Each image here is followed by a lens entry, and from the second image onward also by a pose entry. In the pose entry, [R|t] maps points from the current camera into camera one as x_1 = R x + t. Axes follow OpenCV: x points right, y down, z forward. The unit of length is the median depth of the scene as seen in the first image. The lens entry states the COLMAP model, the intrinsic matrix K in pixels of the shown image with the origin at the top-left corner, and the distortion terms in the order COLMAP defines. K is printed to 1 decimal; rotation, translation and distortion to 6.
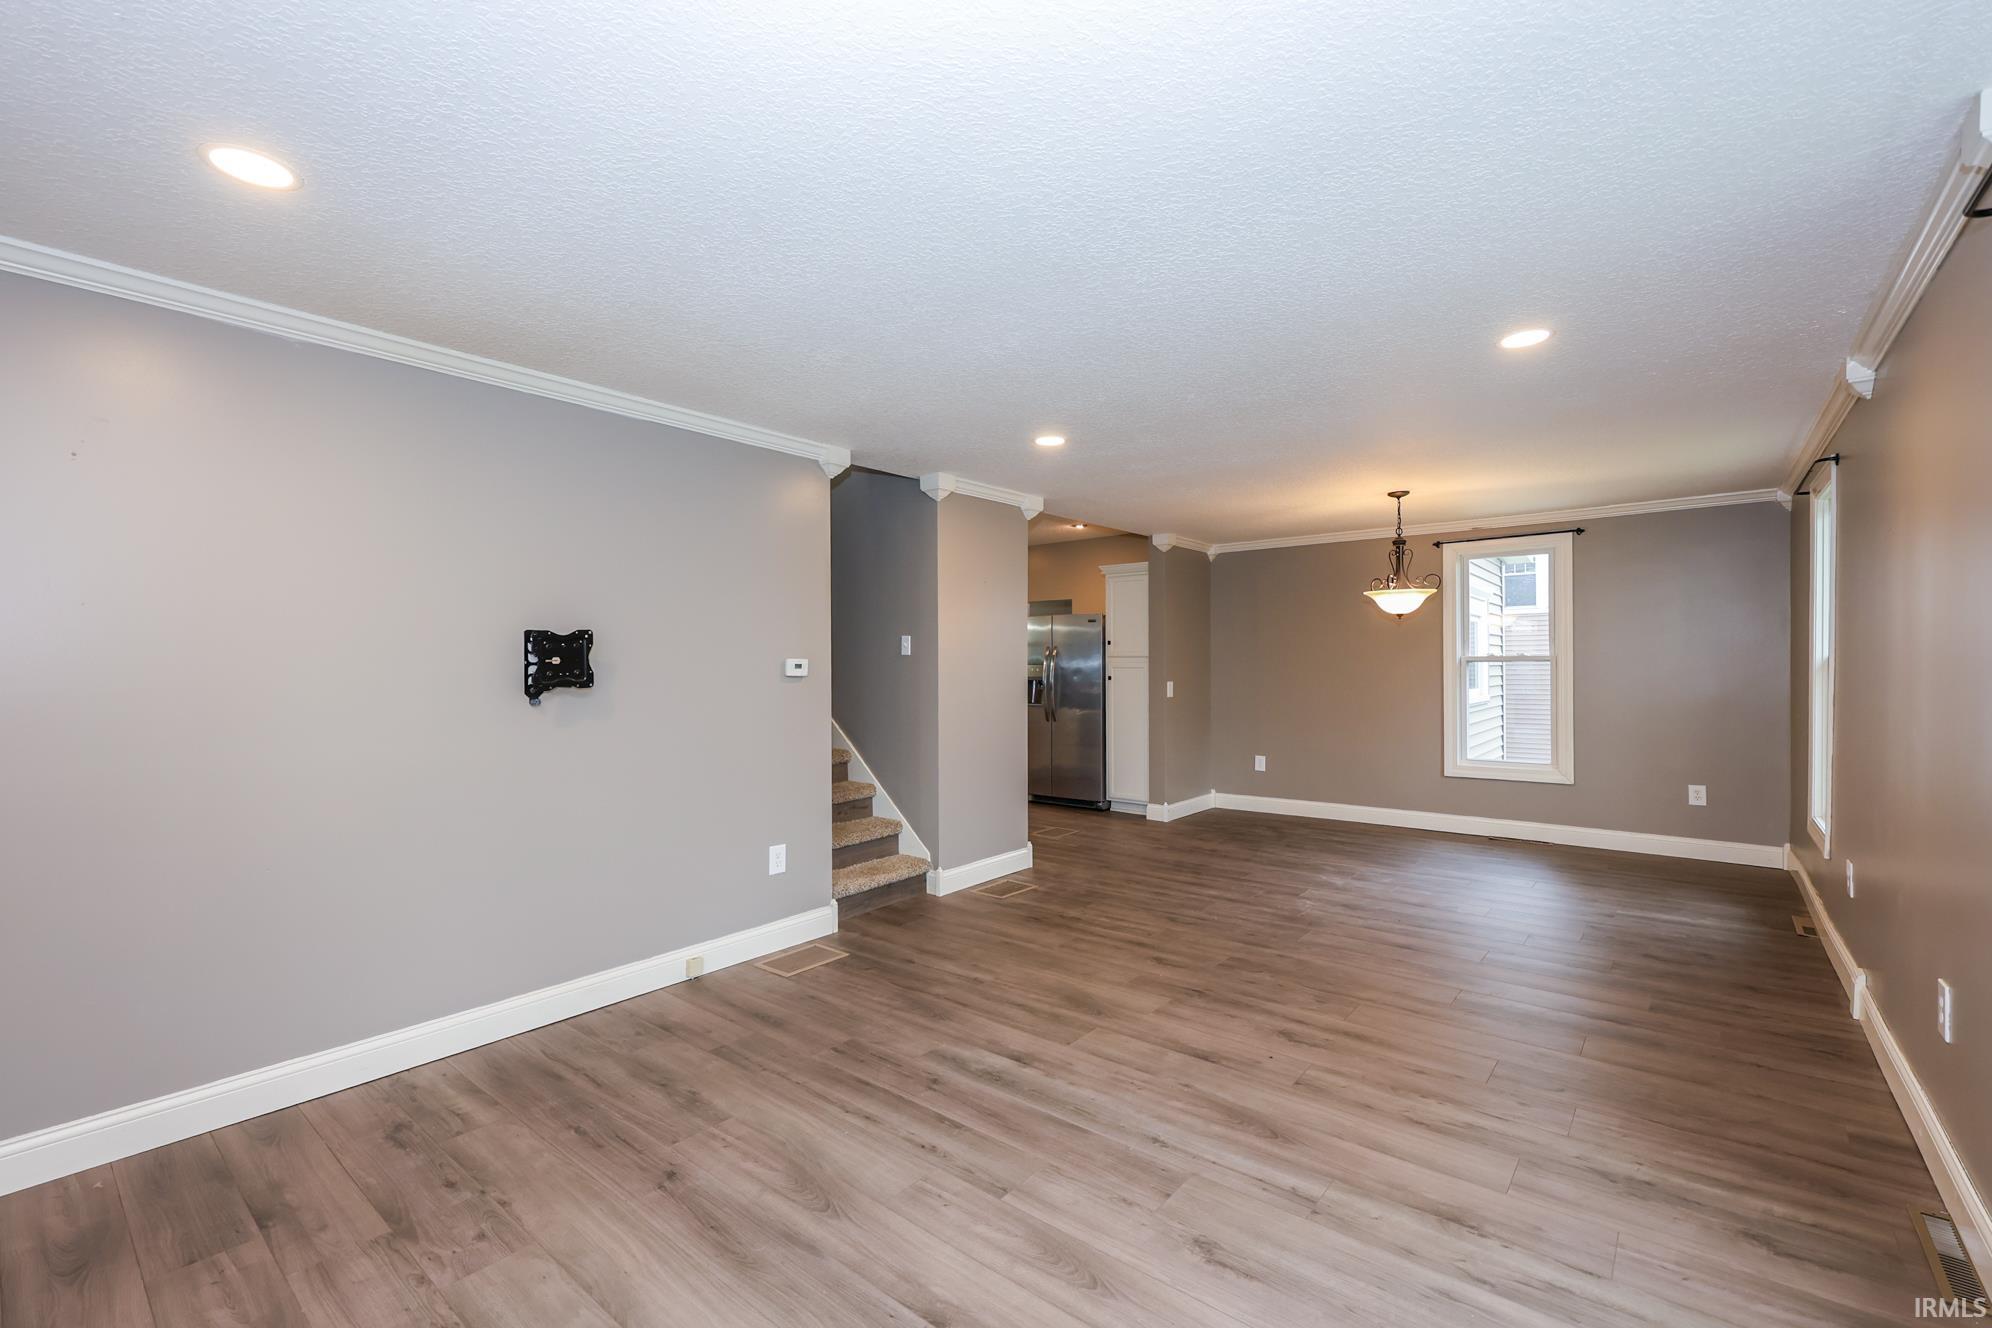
lens RADIAL K [[802.7, 0, 994.4], [0, 802.7, 674.6], [0, 0, 1]] dist [-0.001470, -0.000610]
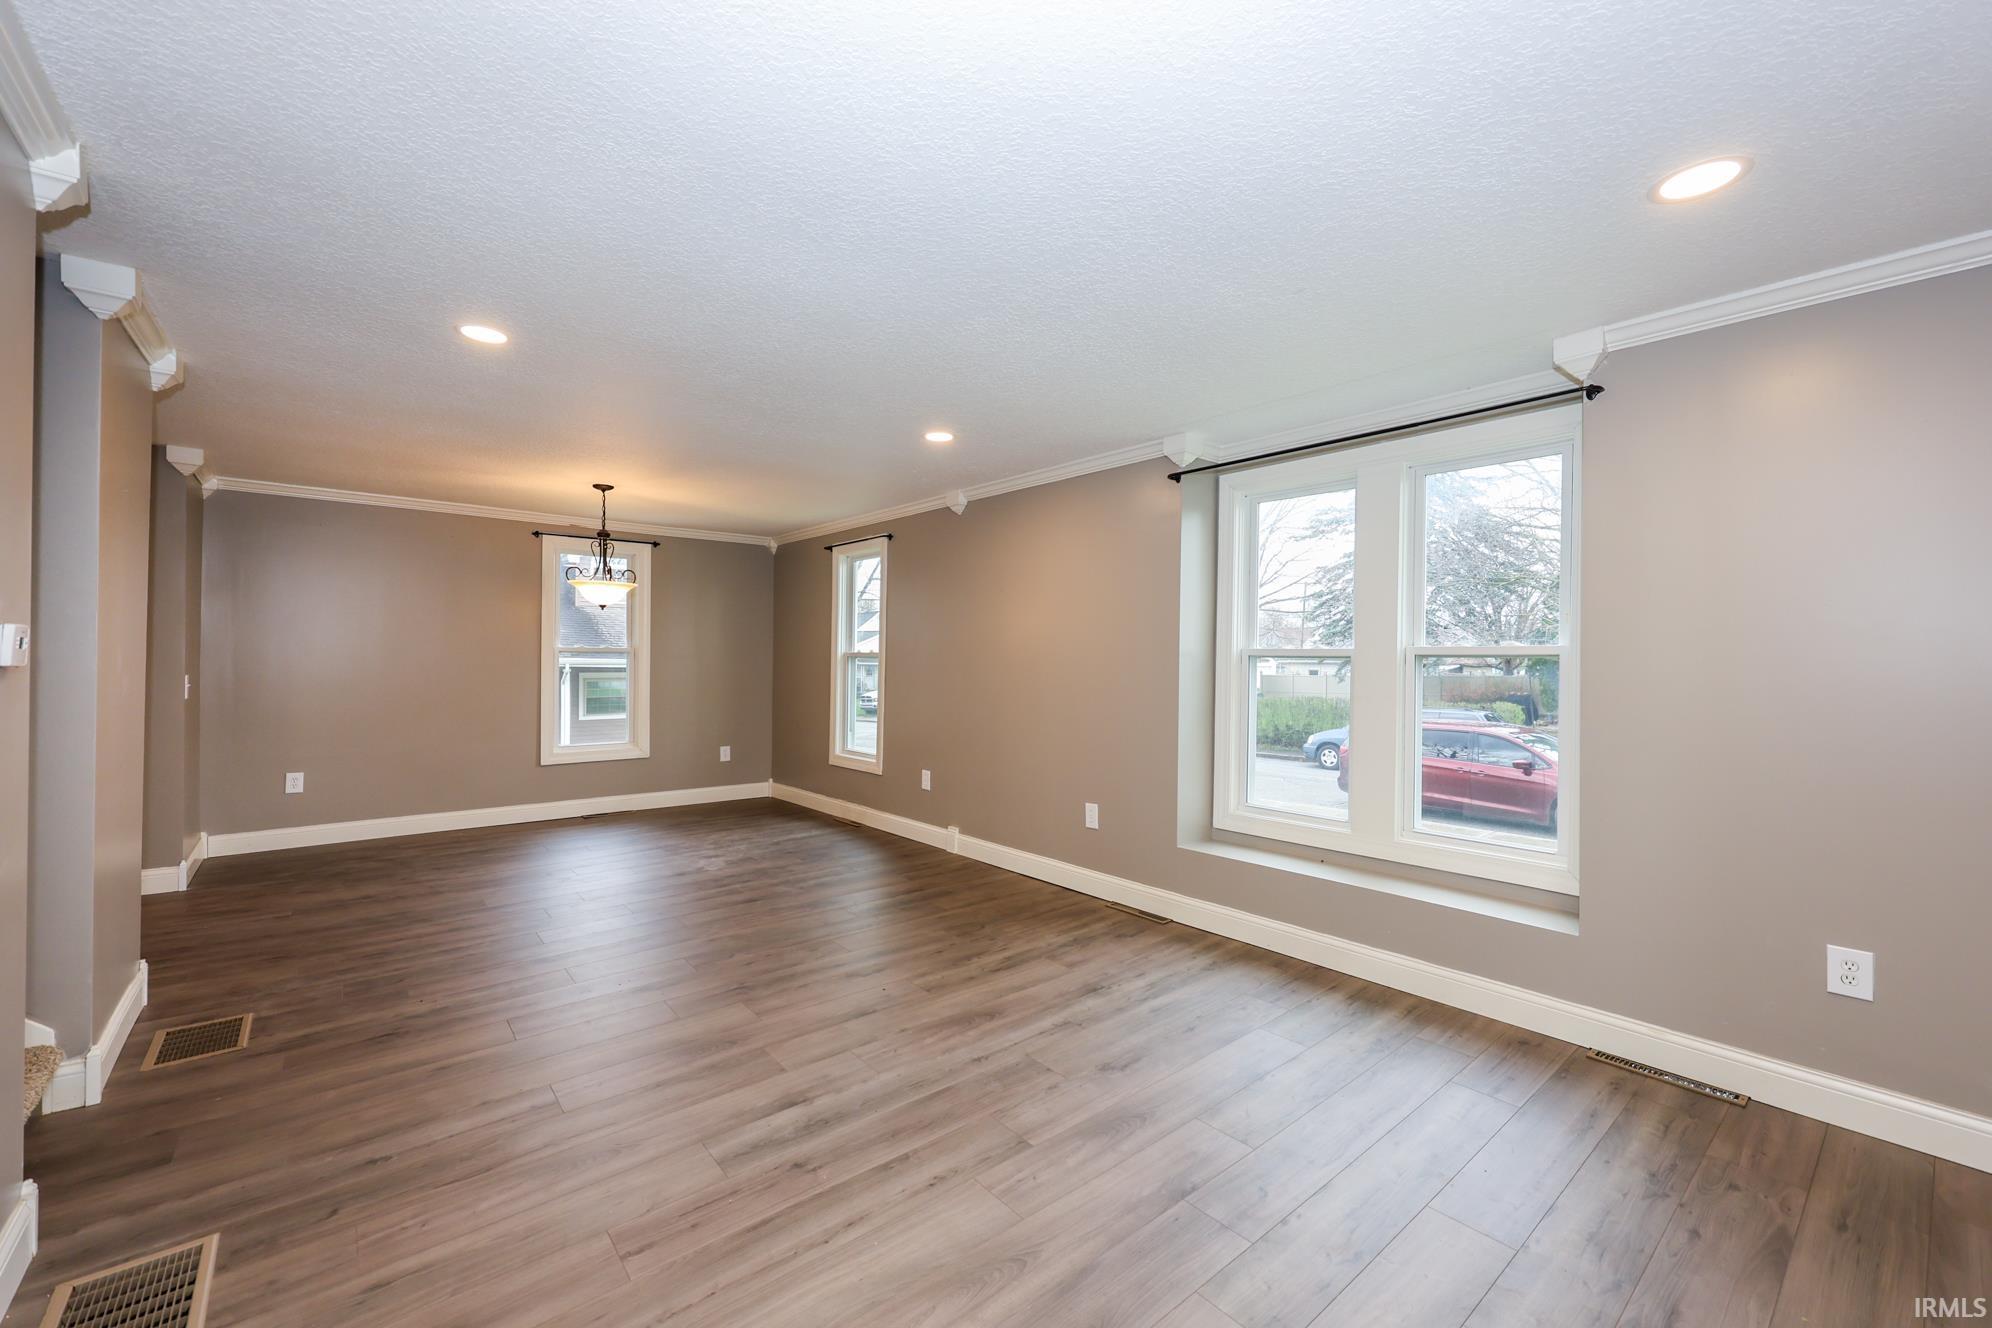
lens RADIAL K [[802.7, 0, 994.9], [0, 802.7, 659.7], [0, 0, 1]] dist [-0.001470, -0.000610]
pose [[0.209258, 0.005622, 0.977844, -0.830543], [0.001187, 0.999981, -0.006004, 0.001922], [-0.977860, 0.002417, 0.209247, 0.639627]]
